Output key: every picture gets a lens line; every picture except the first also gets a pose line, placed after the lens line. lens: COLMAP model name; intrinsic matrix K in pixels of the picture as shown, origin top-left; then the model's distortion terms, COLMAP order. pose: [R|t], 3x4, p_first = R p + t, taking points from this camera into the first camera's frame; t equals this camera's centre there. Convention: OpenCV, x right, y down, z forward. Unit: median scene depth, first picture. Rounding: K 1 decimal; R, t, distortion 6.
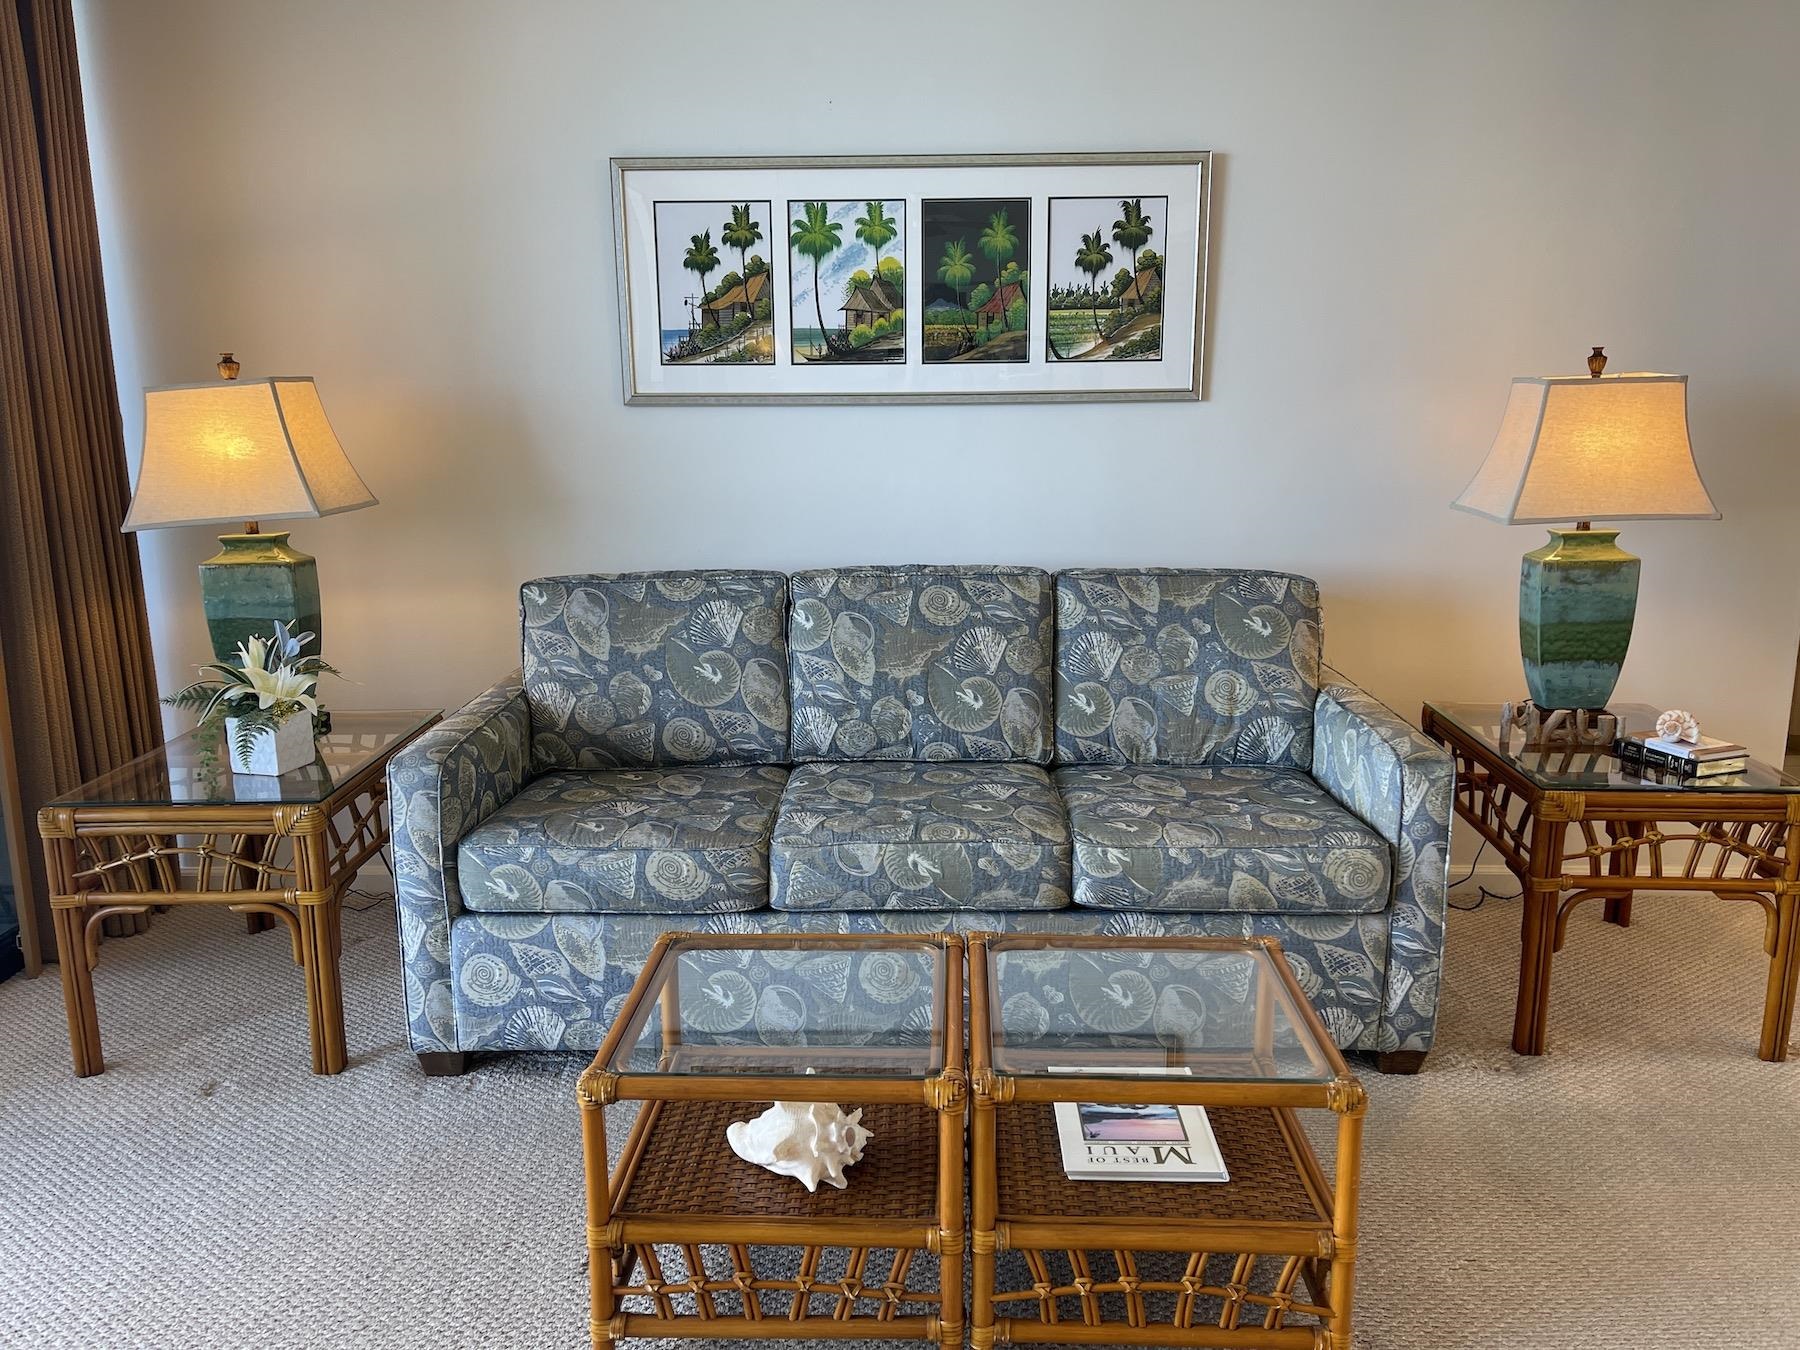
lens RADIAL K [[1342.4, 0, 885.9], [0, 1342.4, 675.9], [0, 0, 1]] dist [0.083263, -0.122063]
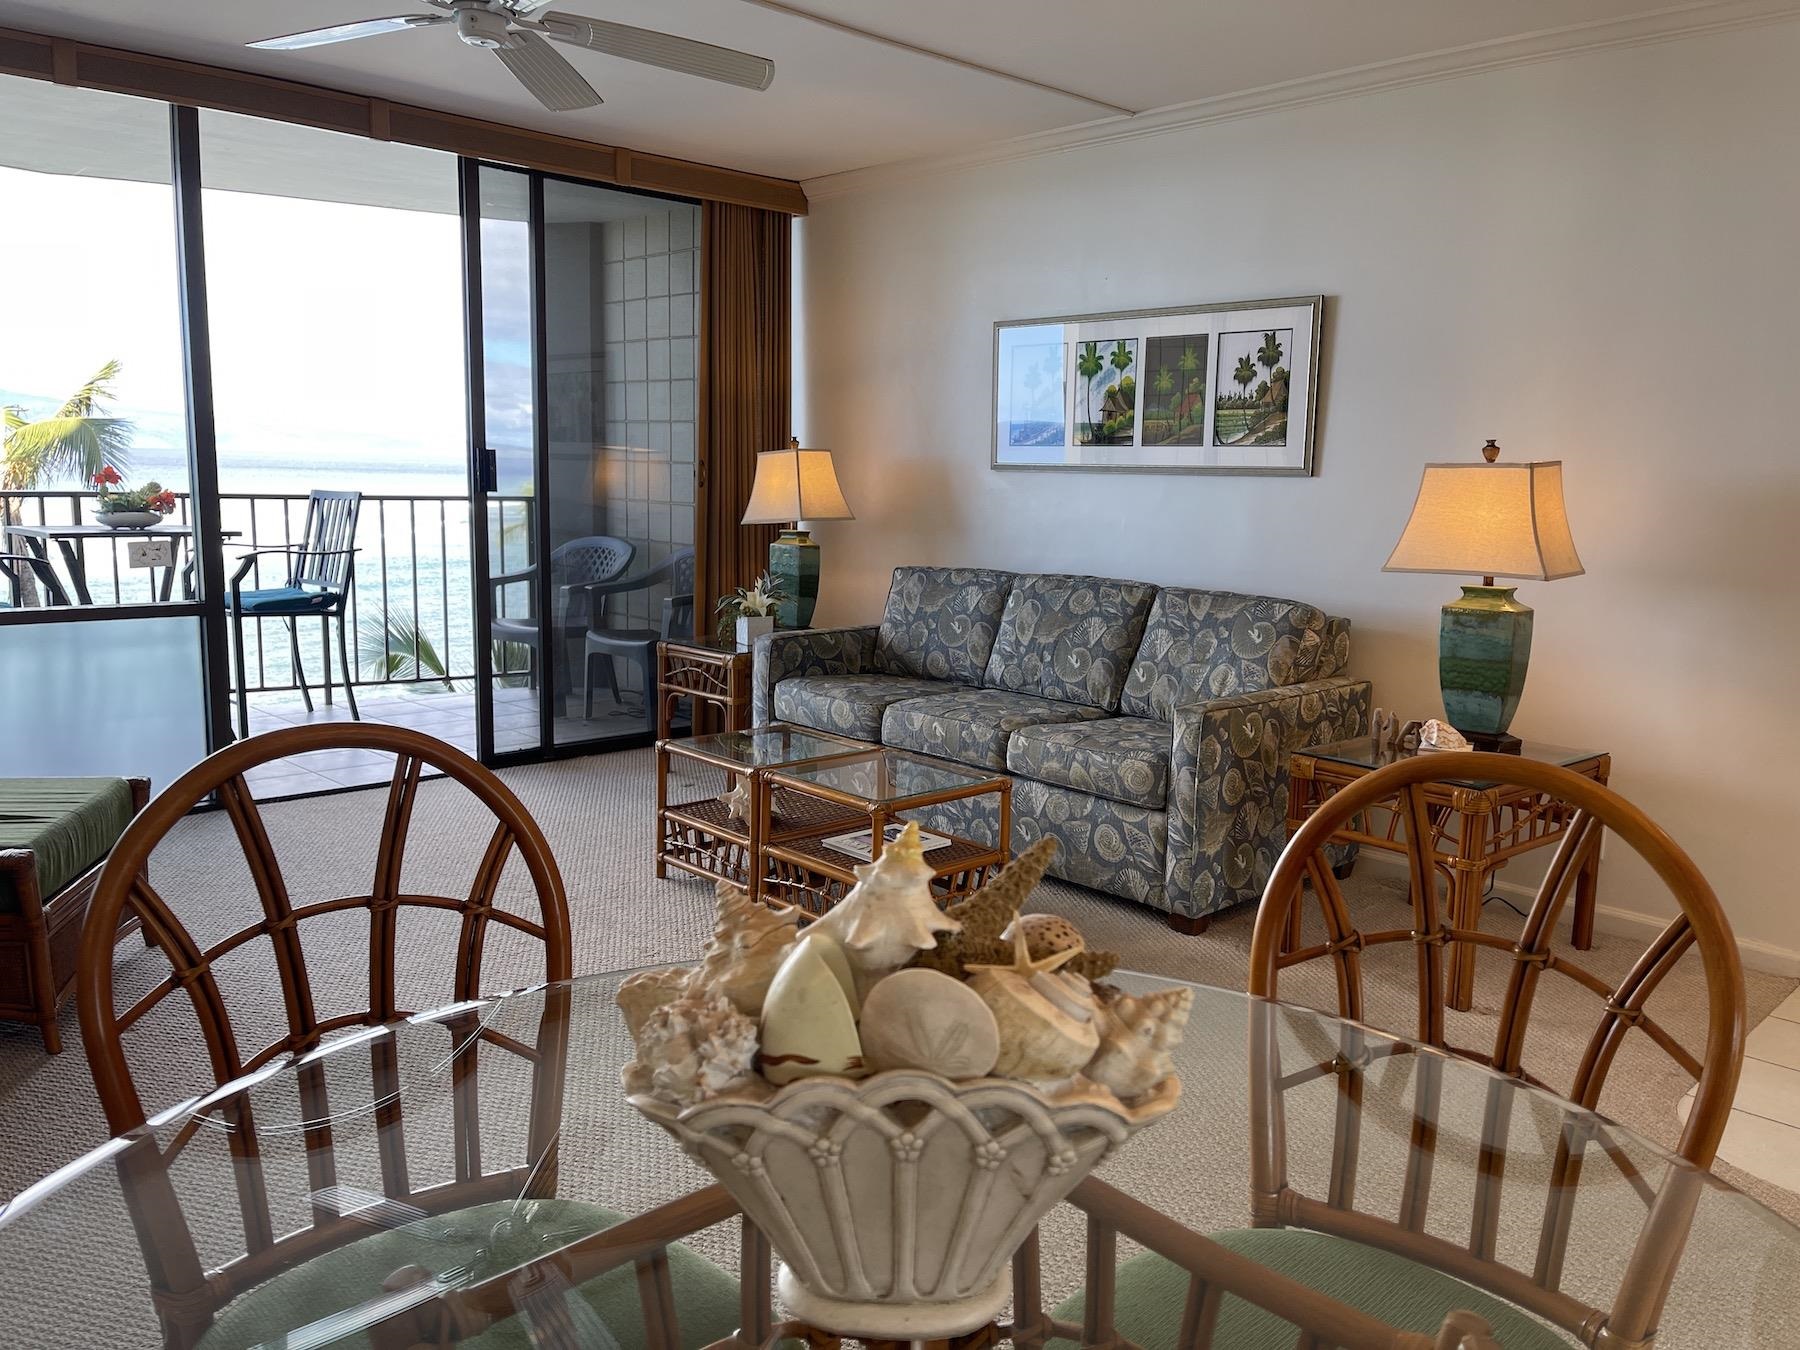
lens RADIAL K [[1342.4, 0, 885.9], [0, 1342.4, 675.9], [0, 0, 1]] dist [0.083263, -0.122063]
pose [[0.703347, 0.133475, -0.698203, 0.958210], [-0.178084, 0.983977, 0.008710, 0.057106], [0.688178, 0.118212, 0.715847, -0.237052]]
